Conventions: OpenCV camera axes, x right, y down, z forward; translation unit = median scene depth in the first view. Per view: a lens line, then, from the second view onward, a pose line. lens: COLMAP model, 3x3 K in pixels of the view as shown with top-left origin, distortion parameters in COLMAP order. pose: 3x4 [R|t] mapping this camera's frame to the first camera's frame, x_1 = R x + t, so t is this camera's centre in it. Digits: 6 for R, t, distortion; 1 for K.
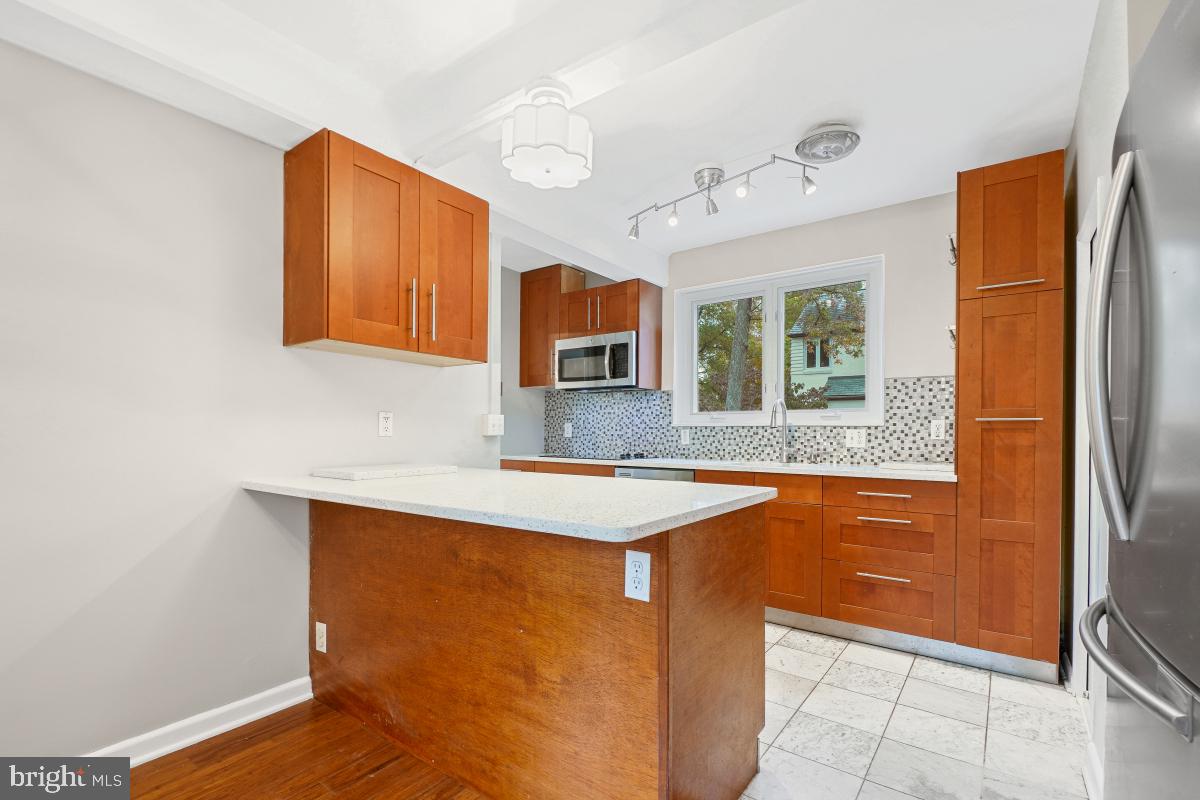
lens RADIAL K [[543.8, 0, 596.3], [0, 543.8, 438.1], [0, 0, 1]] dist [-0.027234, 0.001733]
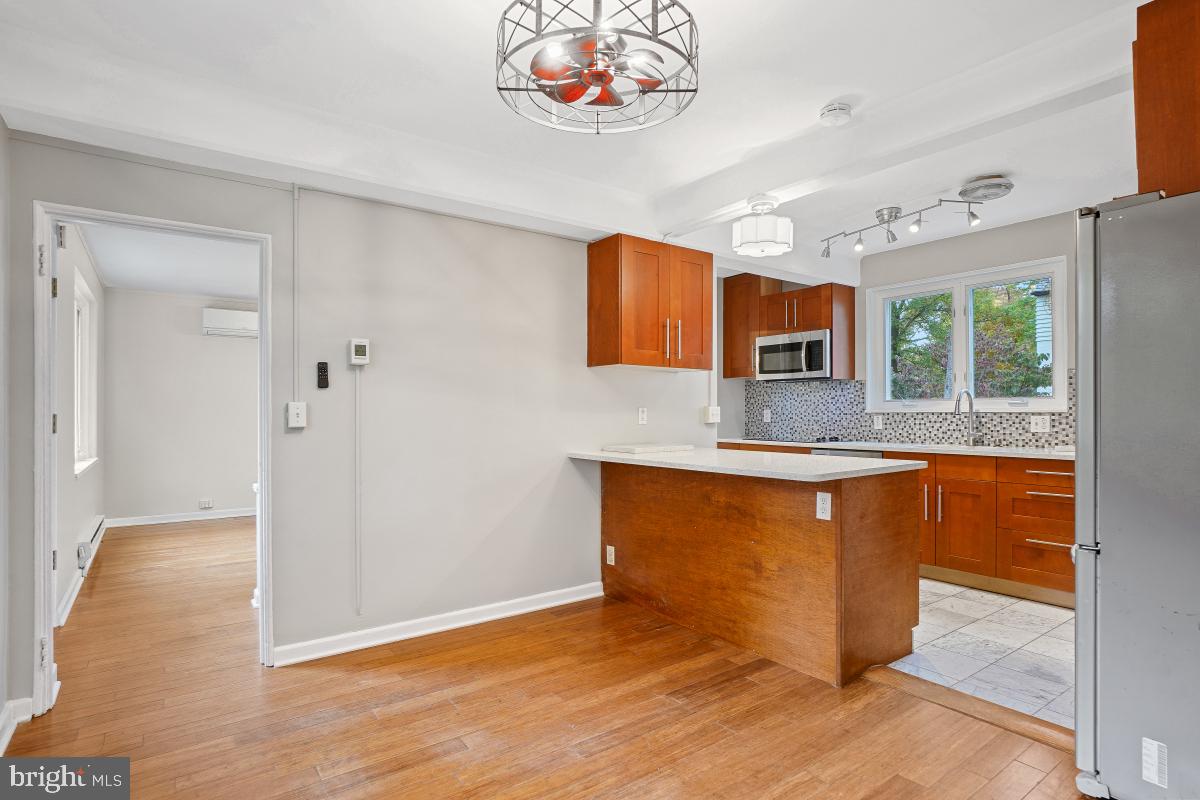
lens RADIAL K [[623.0, 0, 598.1], [0, 623.0, 409.9], [0, 0, 1]] dist [-0.039081, 0.002021]
pose [[0.955745, -0.006791, -0.294119, -0.016862], [0.002664, 0.999892, -0.014428, -0.017319], [0.294185, 0.013006, 0.955660, -0.610492]]
